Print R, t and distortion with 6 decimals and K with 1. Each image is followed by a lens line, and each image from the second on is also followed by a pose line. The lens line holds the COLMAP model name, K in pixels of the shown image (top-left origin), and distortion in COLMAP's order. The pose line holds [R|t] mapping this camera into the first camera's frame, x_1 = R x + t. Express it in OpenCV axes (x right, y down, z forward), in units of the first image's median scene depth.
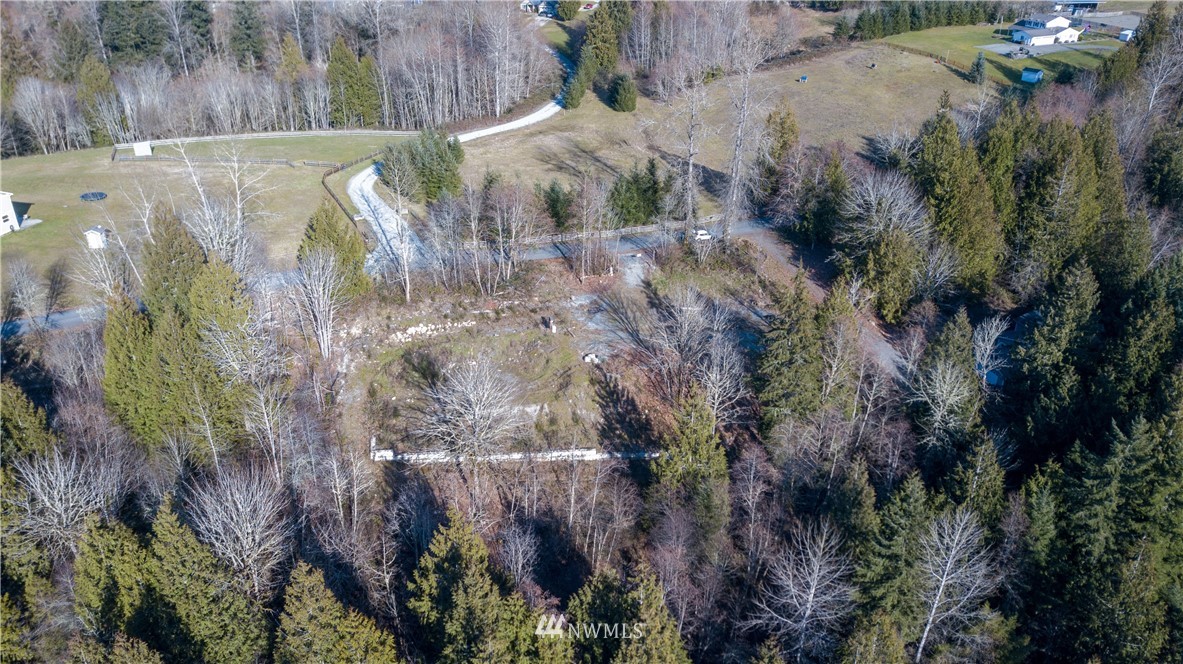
lens RADIAL K [[902.6, 0, 586.7], [0, 902.6, 334.6], [0, 0, 1]] dist [0.037809, -0.029443]
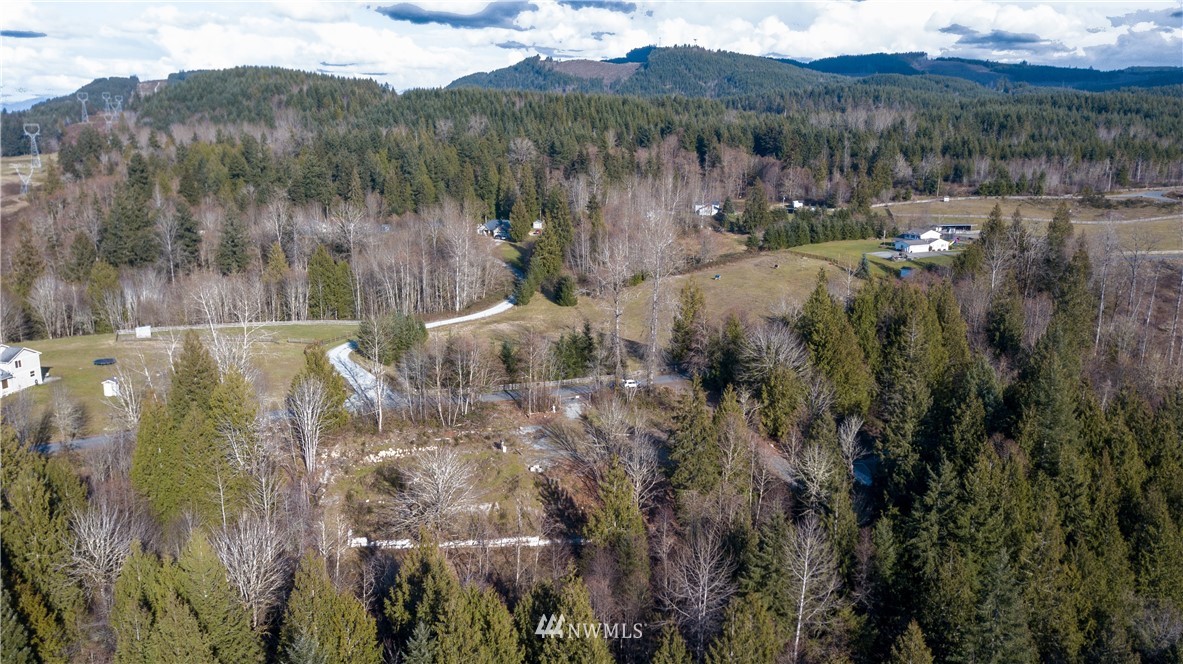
lens RADIAL K [[902.6, 0, 586.7], [0, 902.6, 334.6], [0, 0, 1]] dist [0.037809, -0.029443]
pose [[0.998639, -0.009692, 0.051254, 0.011357], [0.022309, 0.967545, -0.251711, 0.138980], [-0.047151, 0.252512, 0.966444, -0.177625]]
